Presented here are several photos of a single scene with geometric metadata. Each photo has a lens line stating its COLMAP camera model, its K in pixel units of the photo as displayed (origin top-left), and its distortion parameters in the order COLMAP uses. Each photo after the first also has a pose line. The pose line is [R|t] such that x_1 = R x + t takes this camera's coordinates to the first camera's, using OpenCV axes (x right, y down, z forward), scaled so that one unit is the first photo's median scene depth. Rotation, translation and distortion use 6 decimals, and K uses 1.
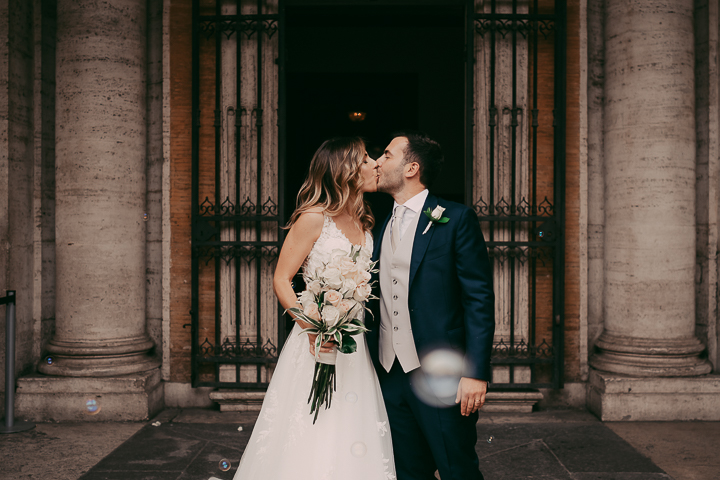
lens RADIAL K [[972.4, 0, 354.7], [0, 972.4, 234.8], [0, 0, 1]] dist [-0.002172, 0.000000]
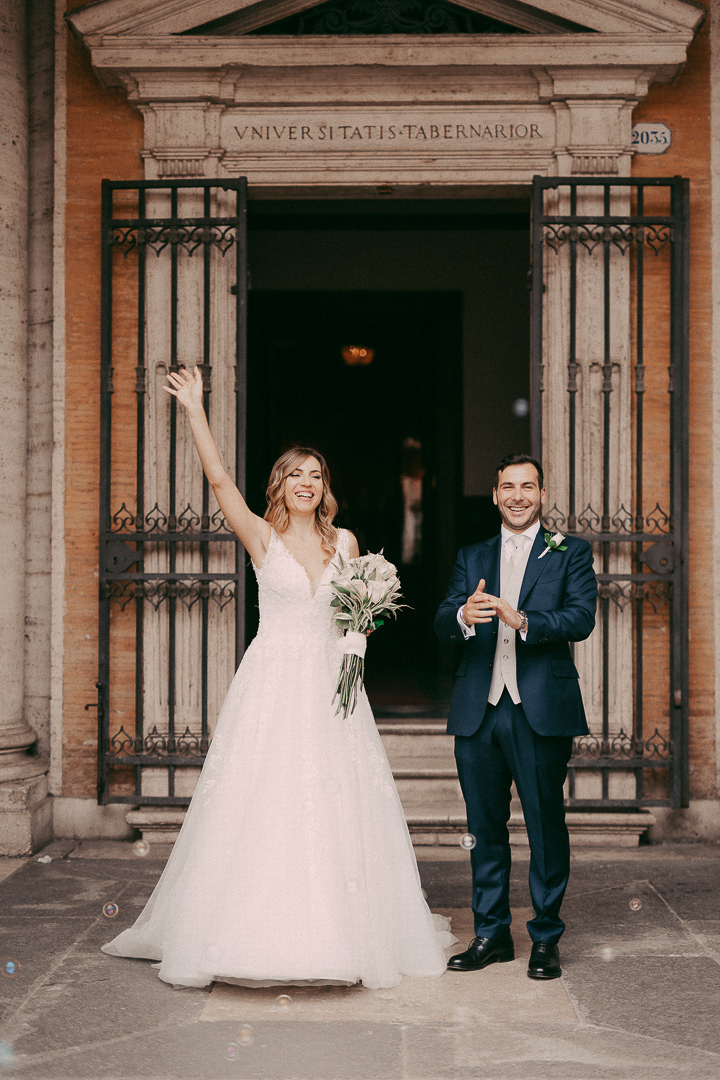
lens RADIAL K [[1792.4, 0, 363.7], [0, 1792.4, 542.8], [0, 0, 1]] dist [0.021272, 0.000000]
pose [[0.999979, 0.000173, 0.006501, -0.002591], [-0.000073, 0.999881, -0.015411, 0.004817], [-0.006503, 0.015410, 0.999860, -0.168766]]
